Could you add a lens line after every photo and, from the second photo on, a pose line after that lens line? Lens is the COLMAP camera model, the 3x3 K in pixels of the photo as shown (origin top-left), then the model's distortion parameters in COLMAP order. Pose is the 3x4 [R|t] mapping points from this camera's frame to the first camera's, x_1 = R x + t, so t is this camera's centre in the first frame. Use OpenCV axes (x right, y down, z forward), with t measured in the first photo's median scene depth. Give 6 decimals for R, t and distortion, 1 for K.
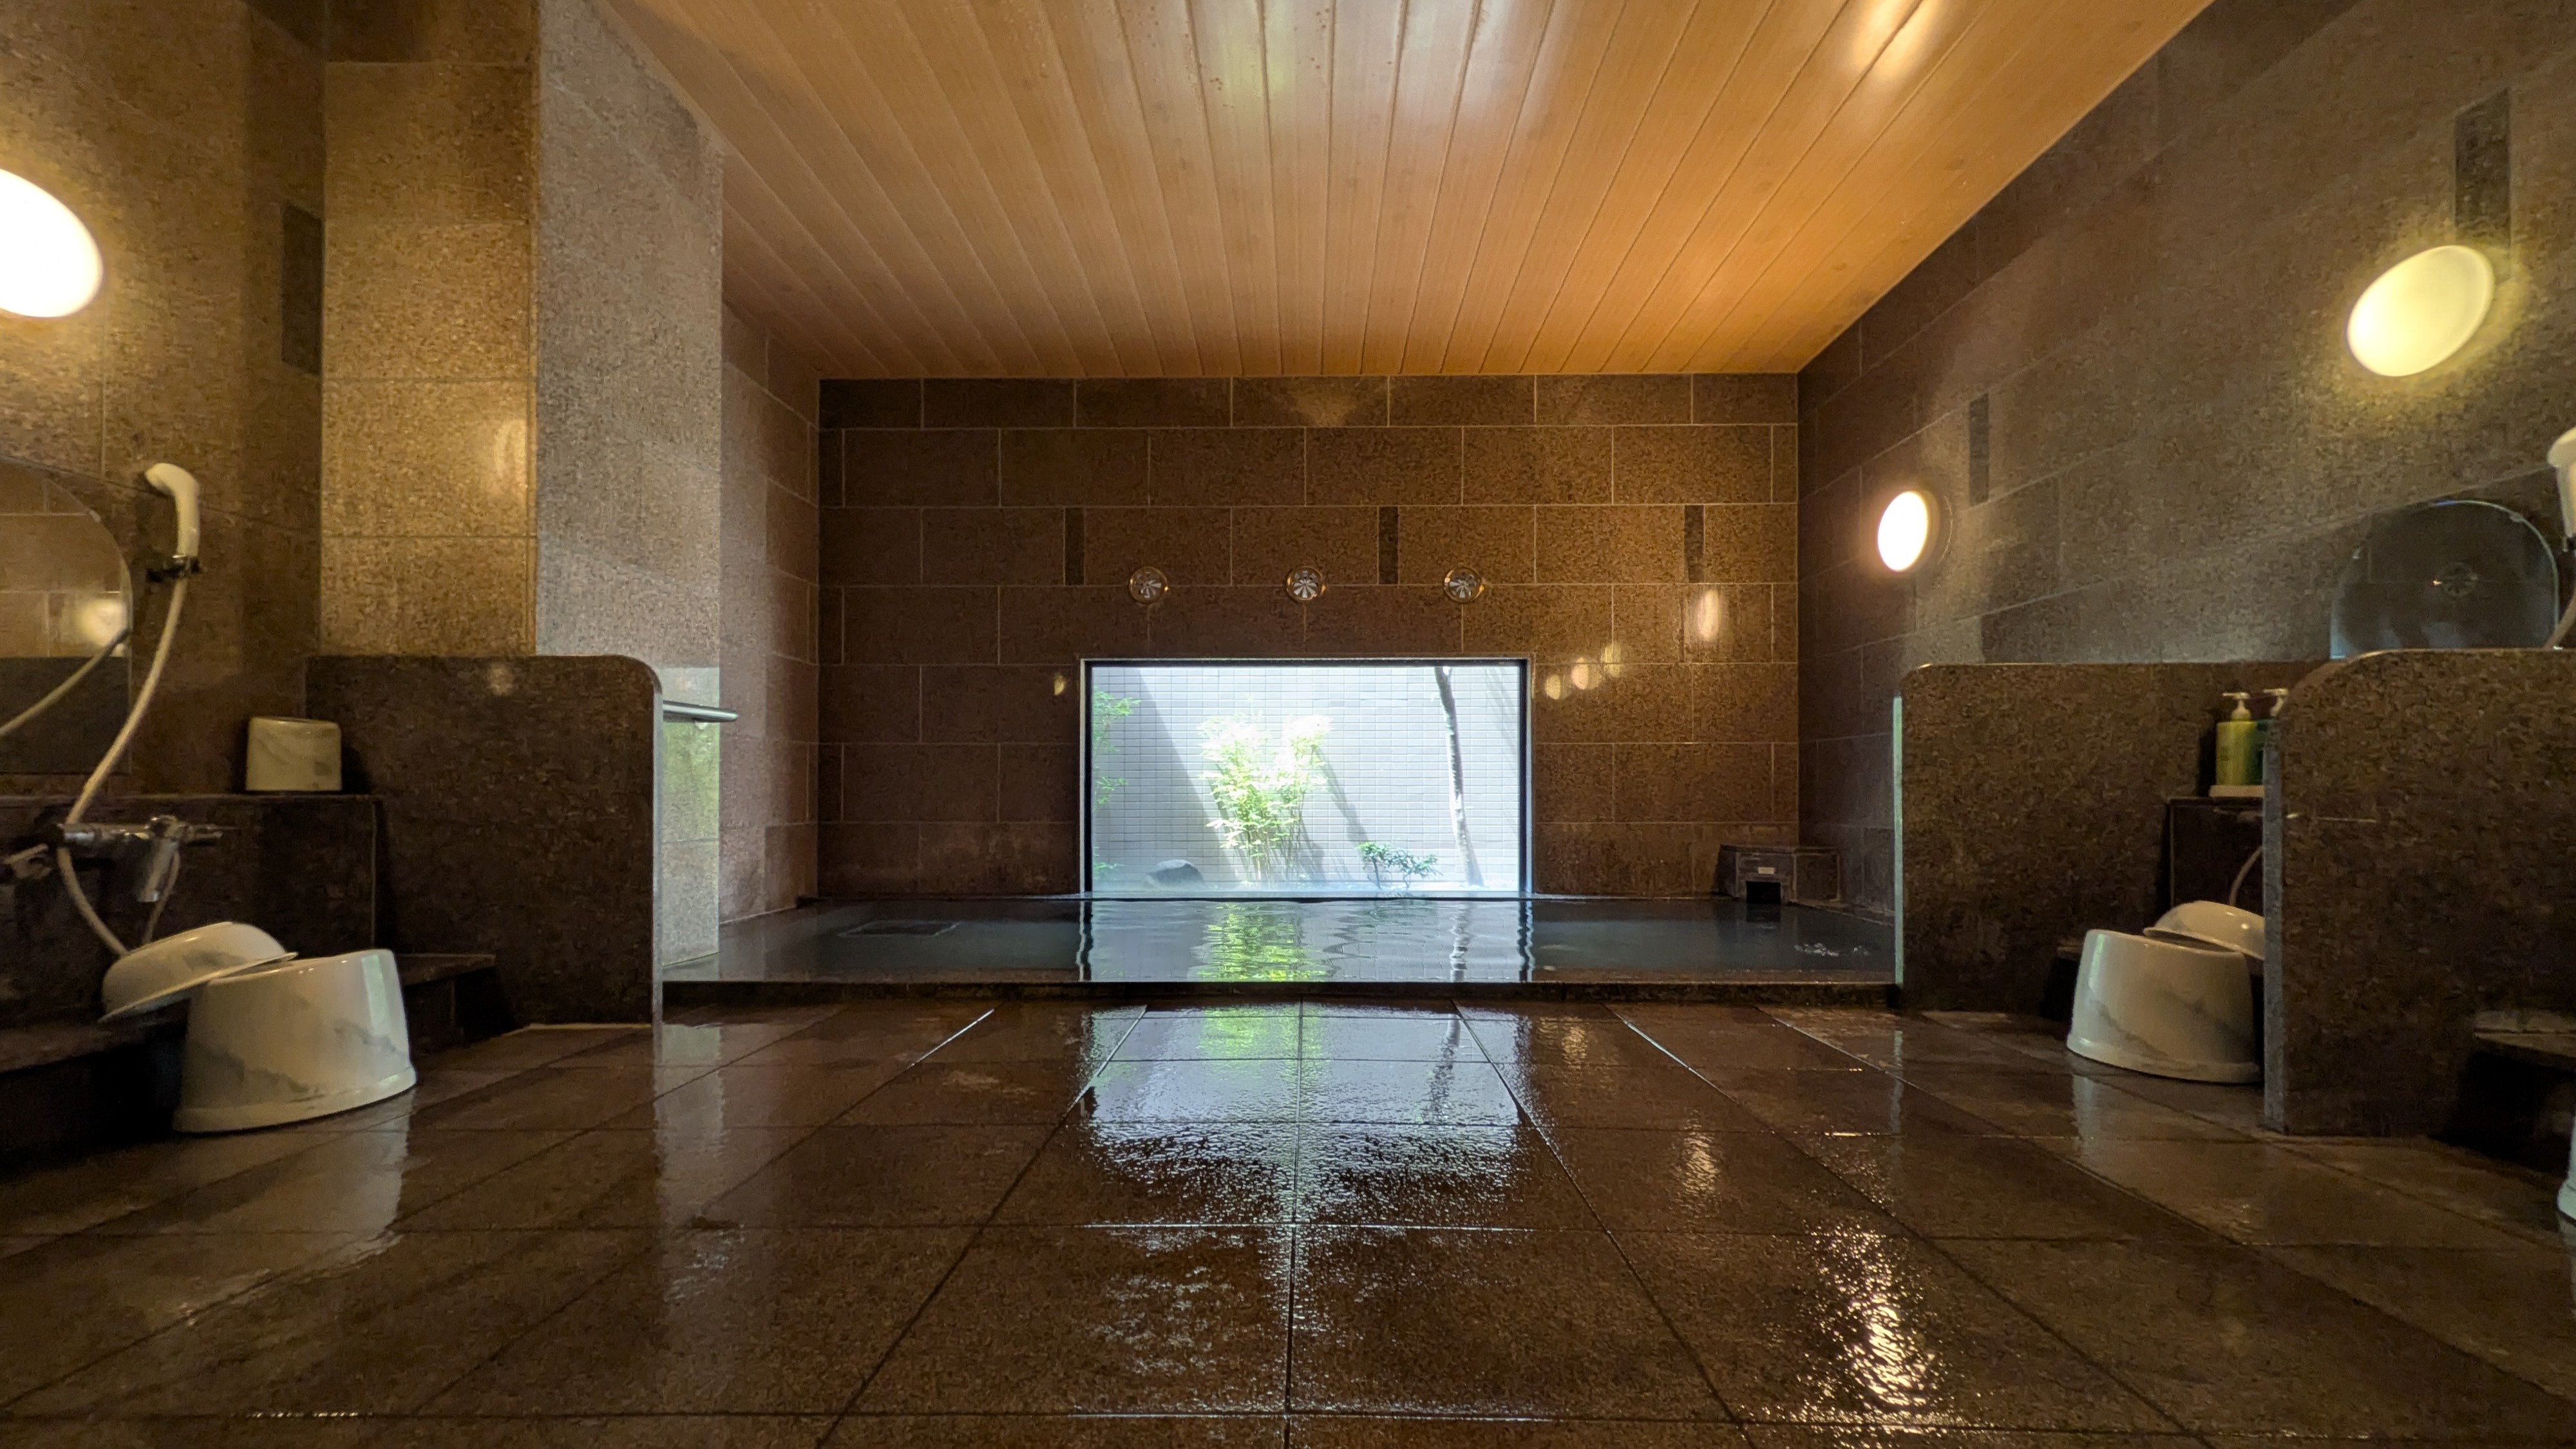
lens RADIAL K [[1005.1, 0, 1298.1], [0, 1005.1, 777.4], [0, 0, 1]] dist [-0.002508, -0.000325]
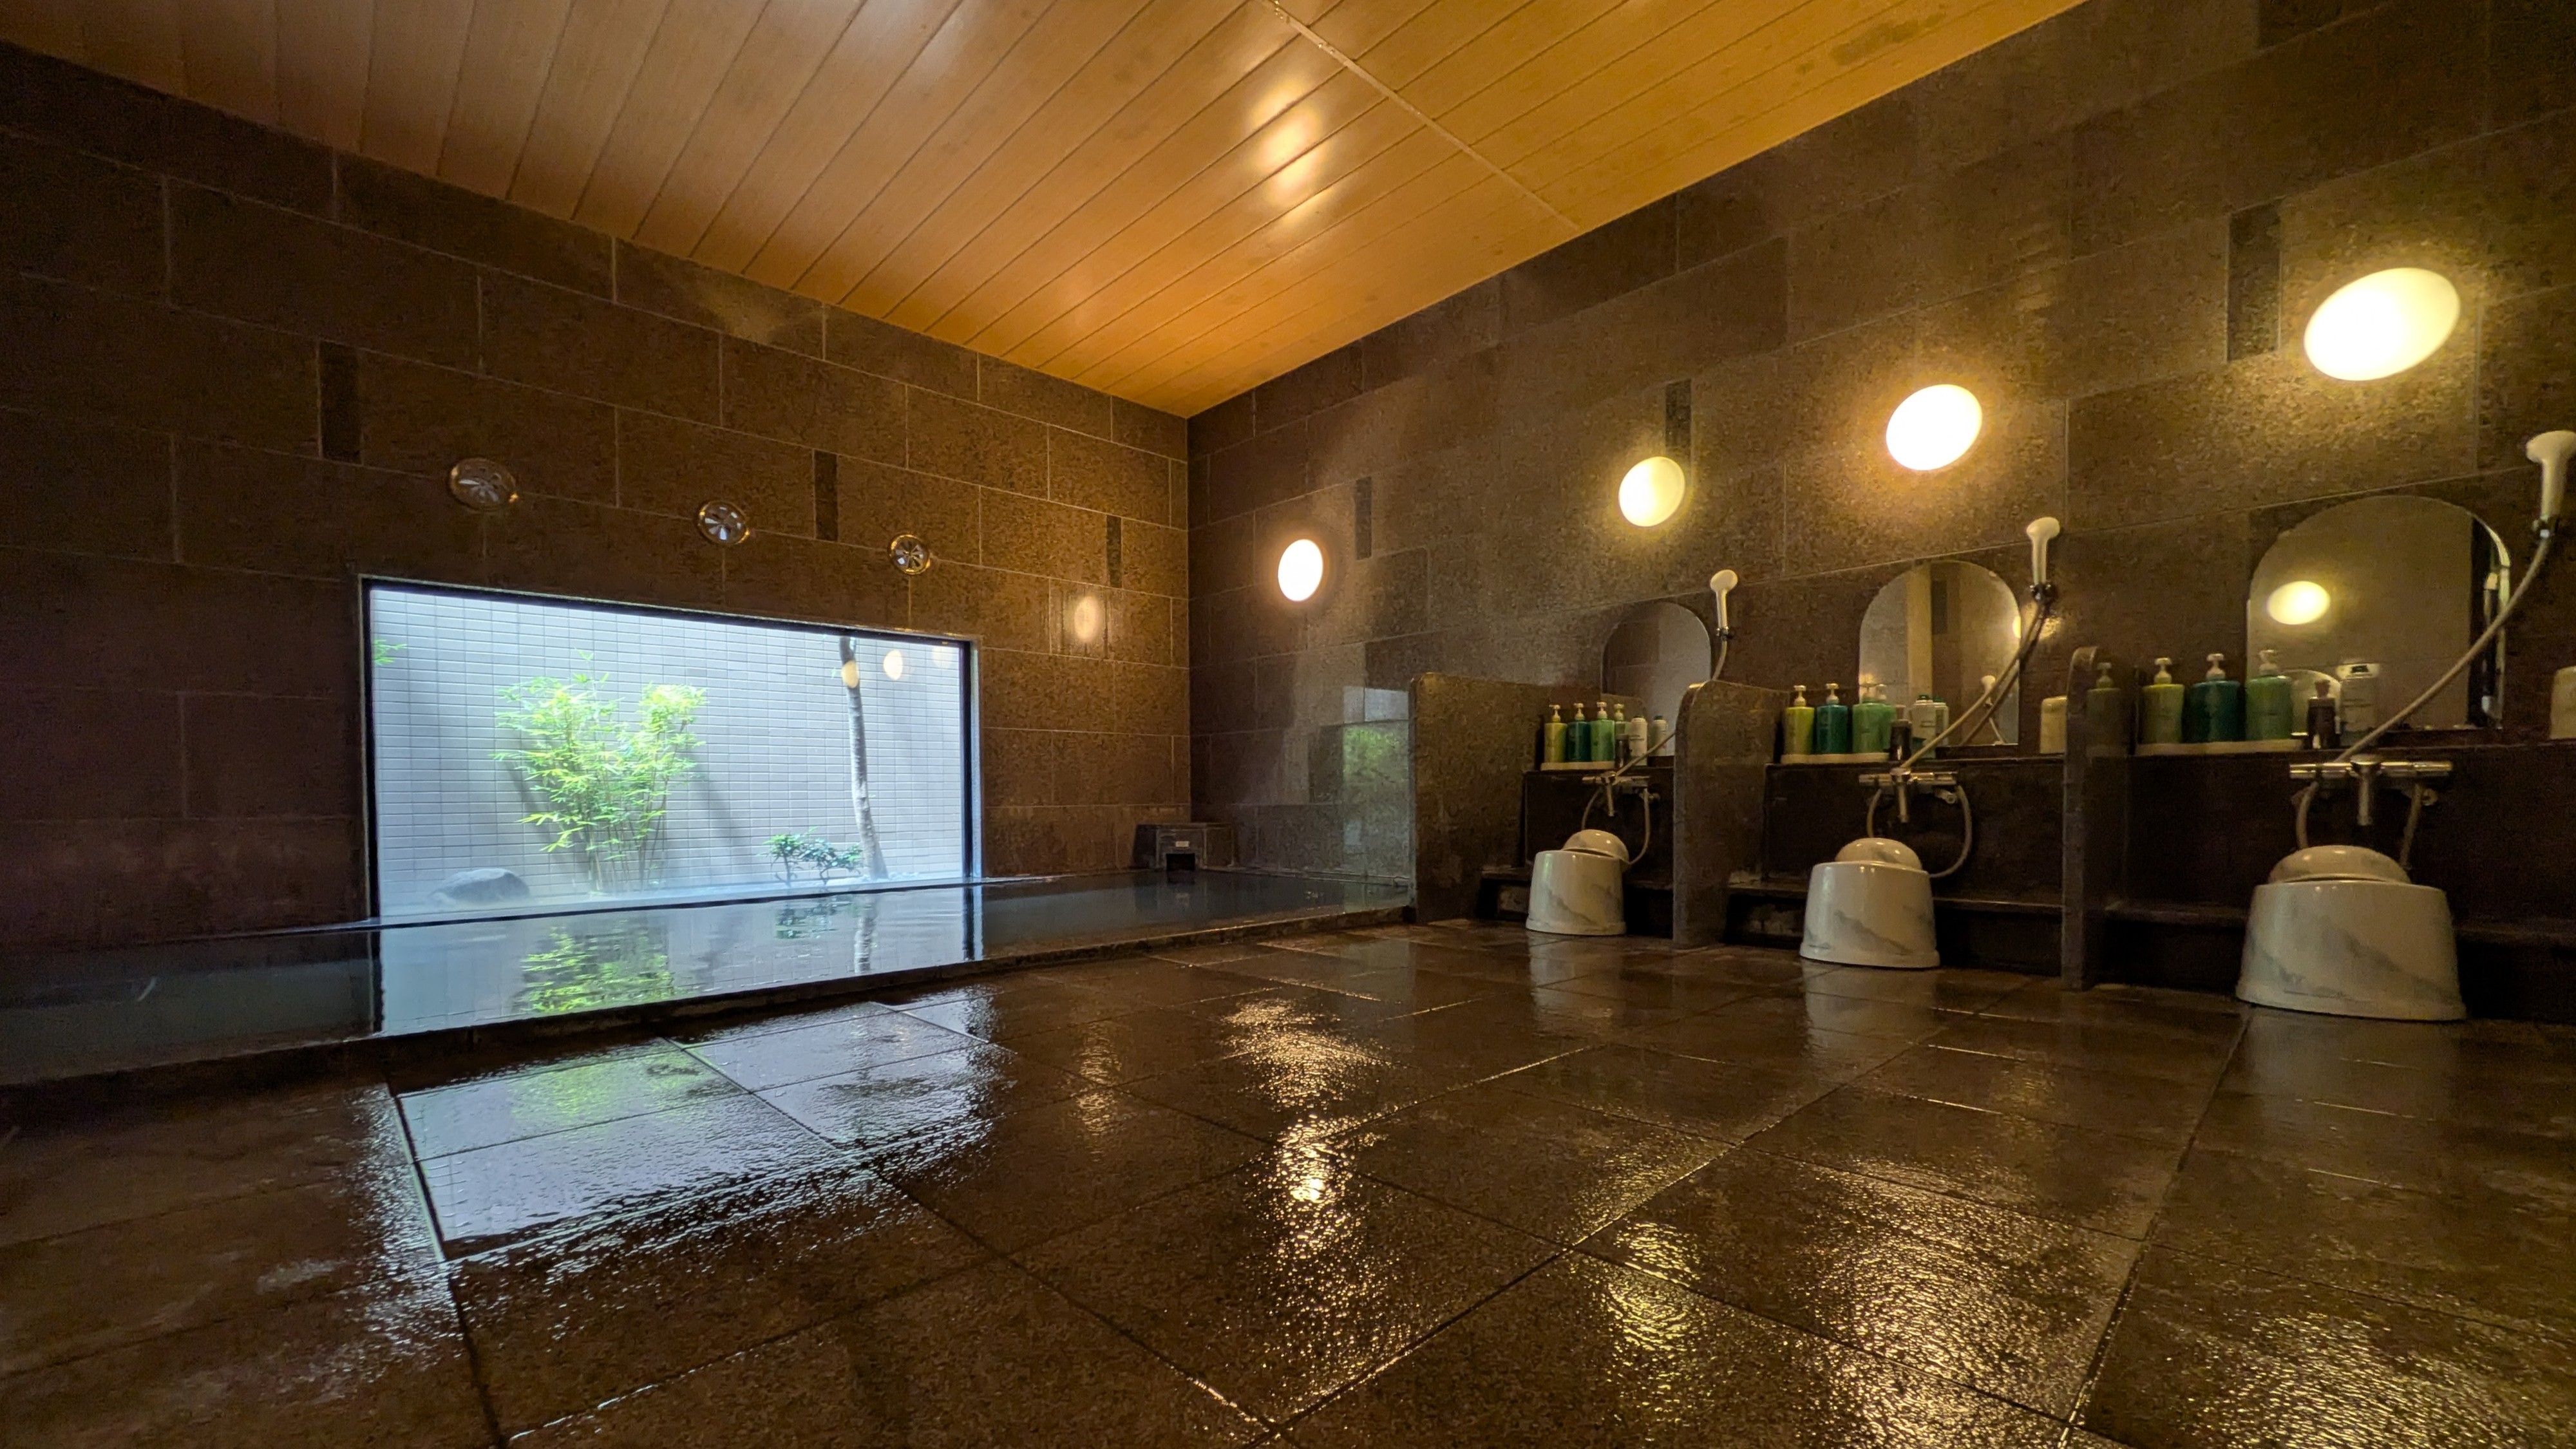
lens RADIAL K [[1005.1, 0, 1277.4], [0, 1005.1, 818.3], [0, 0, 1]] dist [-0.002508, -0.000325]
pose [[0.711179, -0.021187, 0.702692, -0.261303], [-0.002677, 0.999457, 0.032844, 0.022936], [-0.703006, -0.025239, 0.710736, 0.085062]]
